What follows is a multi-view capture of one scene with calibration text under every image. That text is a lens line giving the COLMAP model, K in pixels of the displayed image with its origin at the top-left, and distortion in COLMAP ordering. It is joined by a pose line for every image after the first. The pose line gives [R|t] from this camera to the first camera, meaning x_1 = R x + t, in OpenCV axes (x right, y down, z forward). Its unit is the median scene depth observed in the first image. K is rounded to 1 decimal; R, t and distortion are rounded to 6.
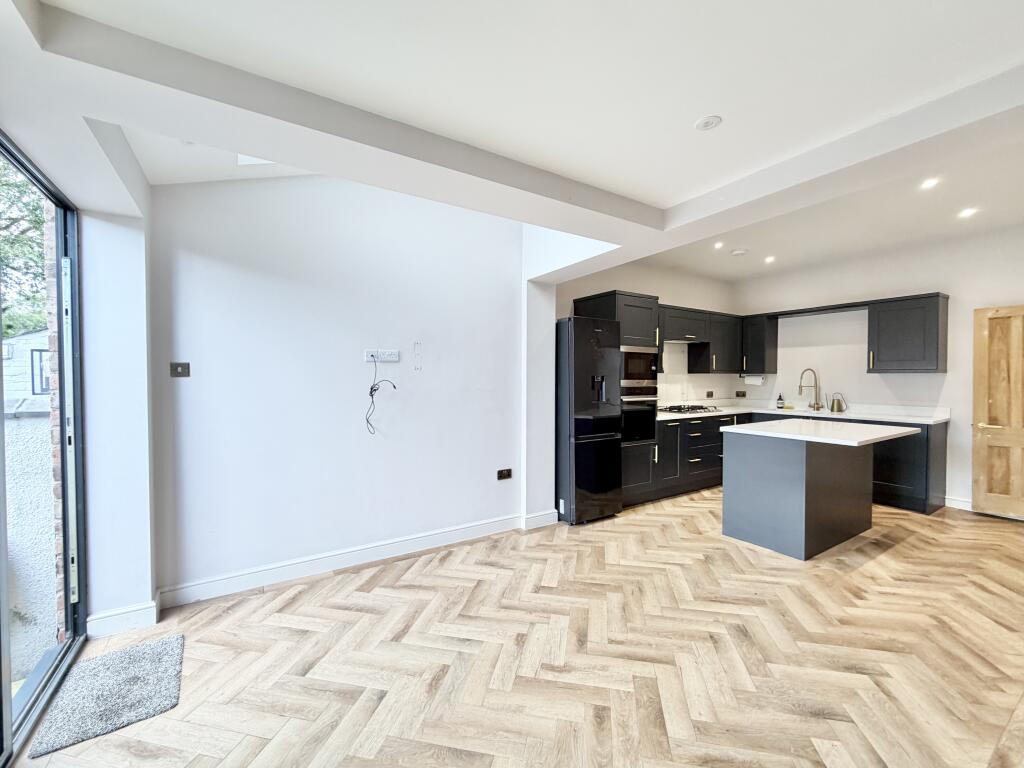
lens RADIAL K [[420.2, 0, 510.3], [0, 420.2, 385.5], [0, 0, 1]] dist [-0.000559, -0.000156]
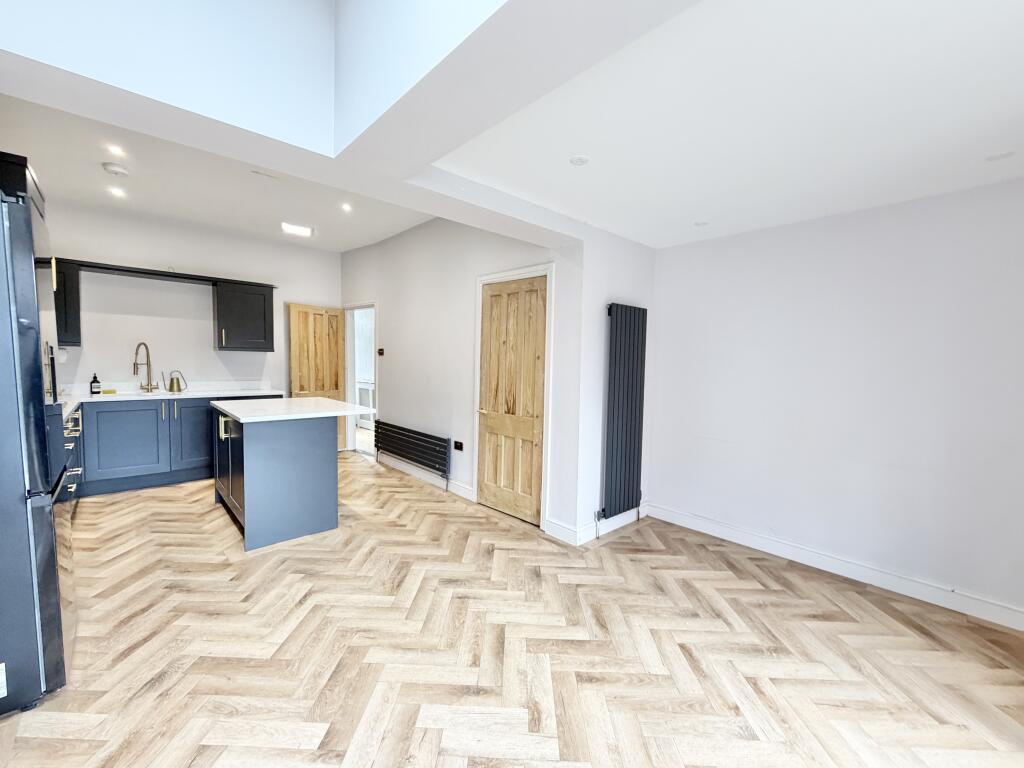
lens RADIAL K [[420.2, 0, 510.3], [0, 420.2, 385.5], [0, 0, 1]] dist [-0.000559, -0.000156]
pose [[-0.184733, -0.059603, 0.980980, -0.478670], [-0.000426, 0.998164, 0.060567, -0.011483], [-0.982789, 0.010771, -0.184420, 0.886820]]
